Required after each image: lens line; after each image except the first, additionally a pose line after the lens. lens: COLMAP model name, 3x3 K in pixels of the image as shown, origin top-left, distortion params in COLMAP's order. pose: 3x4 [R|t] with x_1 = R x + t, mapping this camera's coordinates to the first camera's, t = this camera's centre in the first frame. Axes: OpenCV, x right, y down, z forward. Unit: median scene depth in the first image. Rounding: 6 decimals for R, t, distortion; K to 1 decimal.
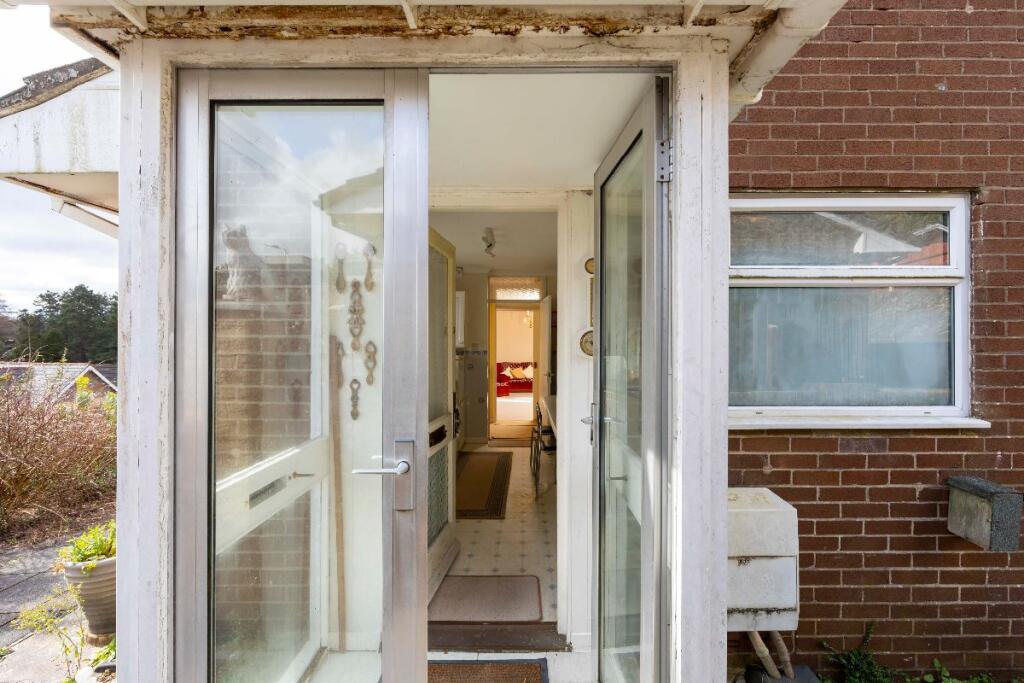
lens RADIAL K [[410.0, 0, 513.4], [0, 410.0, 358.1], [0, 0, 1]] dist [-0.000762, 0.000028]
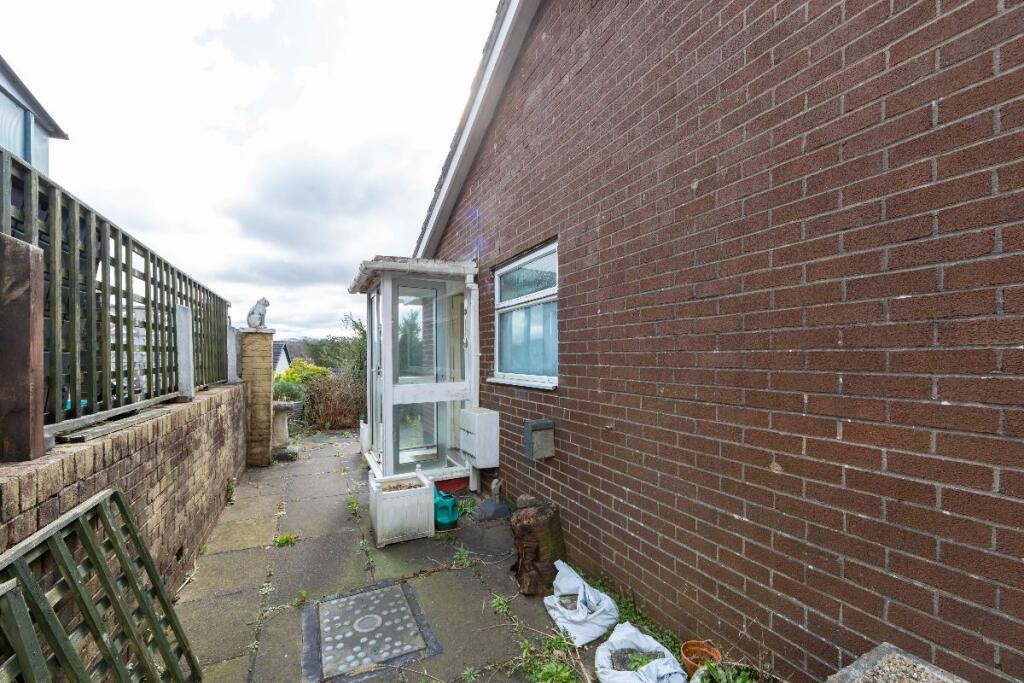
lens RADIAL K [[410.0, 0, 513.4], [0, 410.0, 358.1], [0, 0, 1]] dist [-0.000762, 0.000028]
pose [[0.438573, 0.003254, -0.898690, 2.439932], [0.007950, 0.999940, 0.007500, 0.035109], [0.898660, -0.010434, 0.438521, 0.177035]]
